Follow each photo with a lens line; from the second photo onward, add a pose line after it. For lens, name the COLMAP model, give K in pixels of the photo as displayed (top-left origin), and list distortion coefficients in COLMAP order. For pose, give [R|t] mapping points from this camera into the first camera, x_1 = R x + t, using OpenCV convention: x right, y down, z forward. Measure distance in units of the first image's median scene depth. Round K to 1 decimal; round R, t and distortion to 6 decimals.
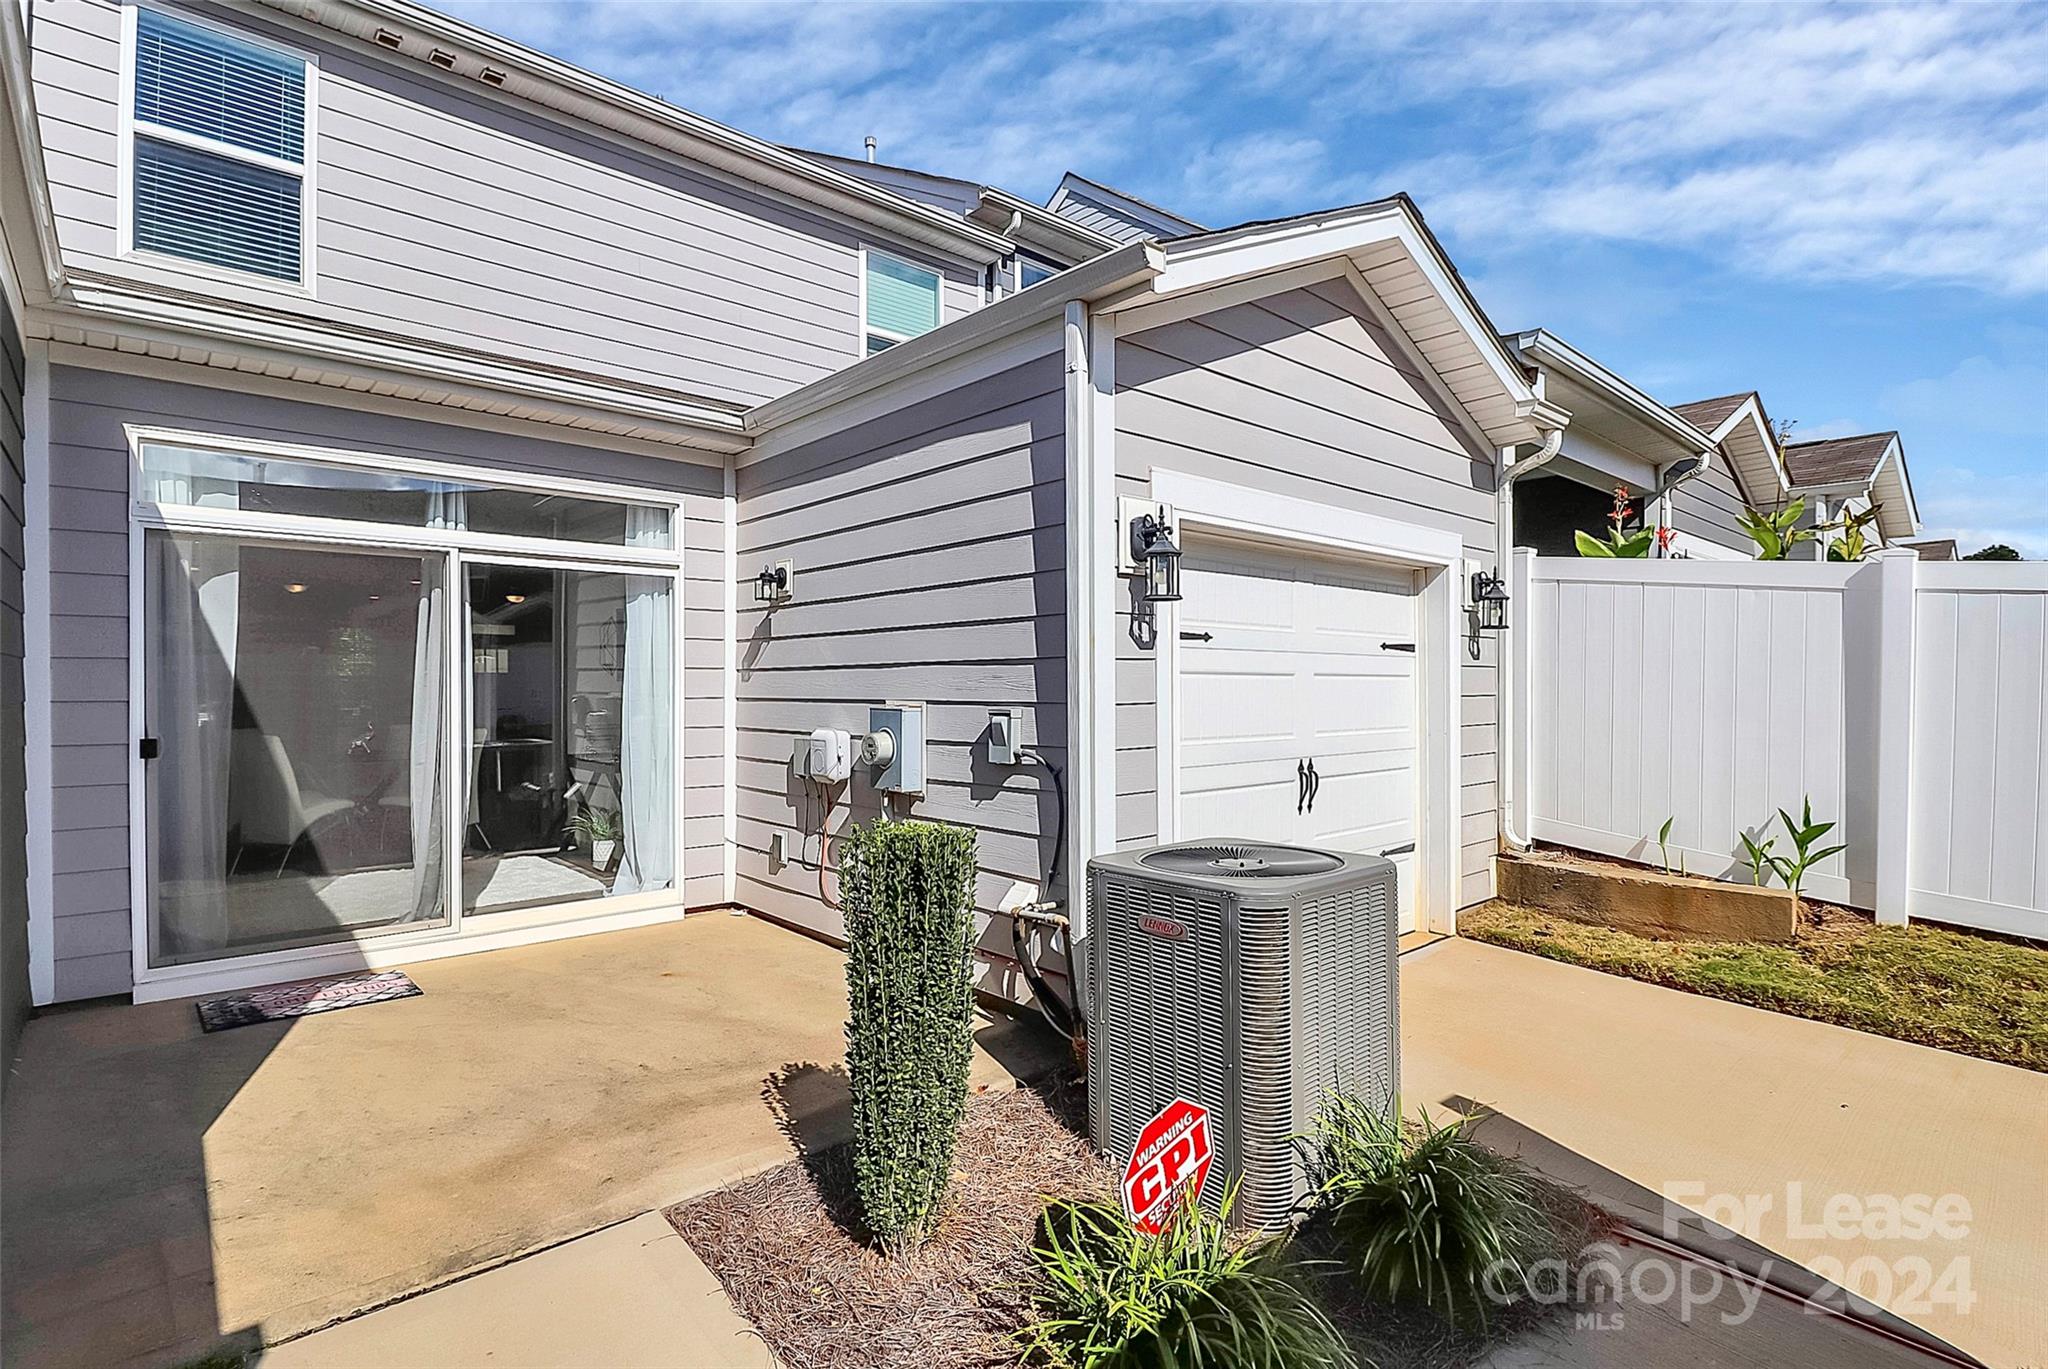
lens RADIAL K [[985.8, 0, 1035.3], [0, 985.8, 679.6], [0, 0, 1]] dist [-0.001154, -0.010804]
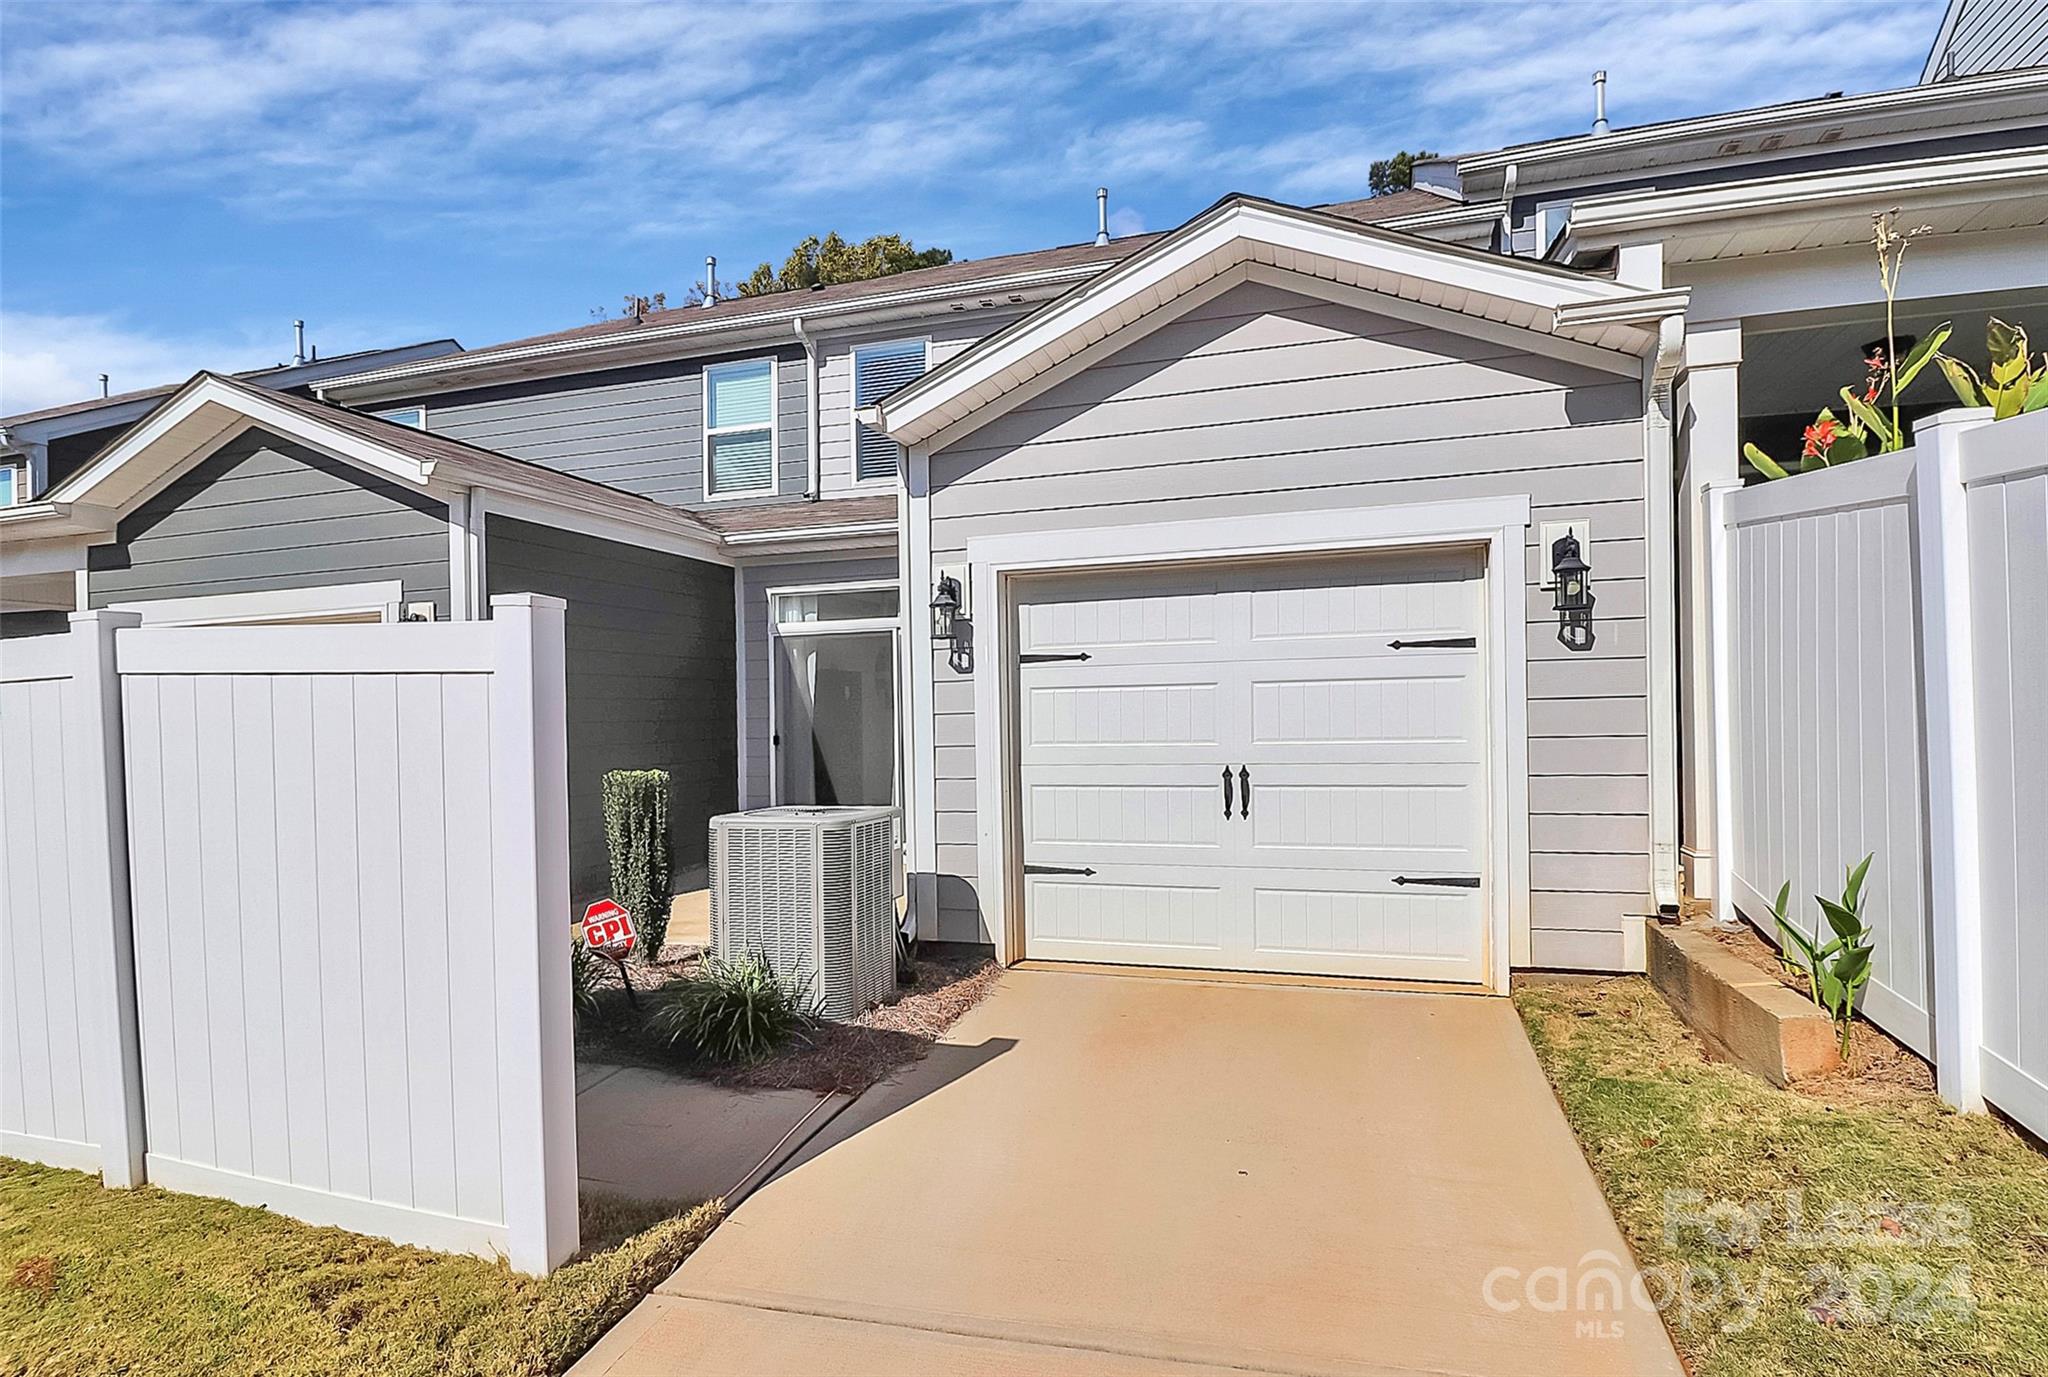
lens RADIAL K [[985.8, 0, 1000.0], [0, 985.8, 703.3], [0, 0, 1]] dist [-0.001154, -0.010804]
pose [[0.526461, -0.021212, -0.849935, 1.094166], [0.026219, 0.999618, -0.008707, 0.019876], [0.849795, -0.017700, 0.526816, 0.276062]]
